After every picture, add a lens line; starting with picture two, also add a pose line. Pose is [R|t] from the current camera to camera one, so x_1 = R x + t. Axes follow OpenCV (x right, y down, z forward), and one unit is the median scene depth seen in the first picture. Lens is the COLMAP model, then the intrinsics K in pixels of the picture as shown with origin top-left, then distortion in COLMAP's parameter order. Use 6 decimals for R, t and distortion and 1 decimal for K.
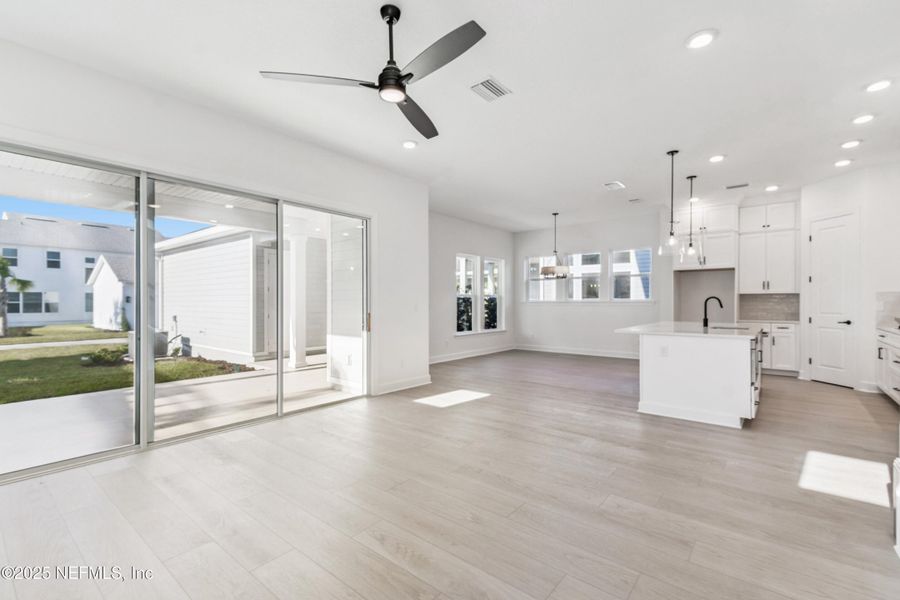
lens RADIAL K [[392.5, 0, 450.0], [0, 392.5, 300.0], [0, 0, 1]] dist [0.001713, 0.000055]
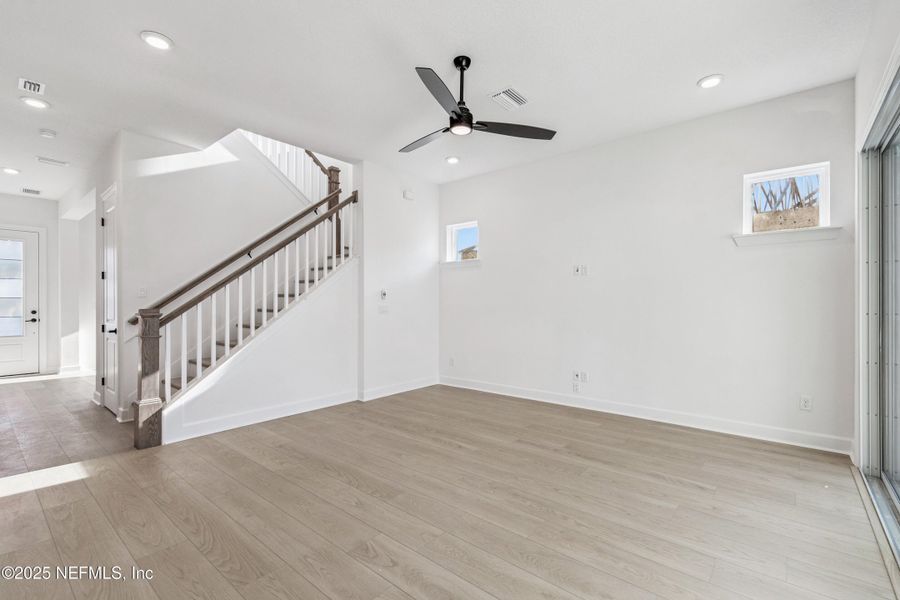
lens RADIAL K [[405.1, 0, 450.0], [0, 405.1, 300.0], [0, 0, 1]] dist [0.001129, 0.000155]
pose [[-0.999870, 0.004086, 0.015592, -0.052759], [0.003917, 0.999934, -0.010844, 0.003487], [-0.015635, -0.010781, -0.999820, 0.899556]]
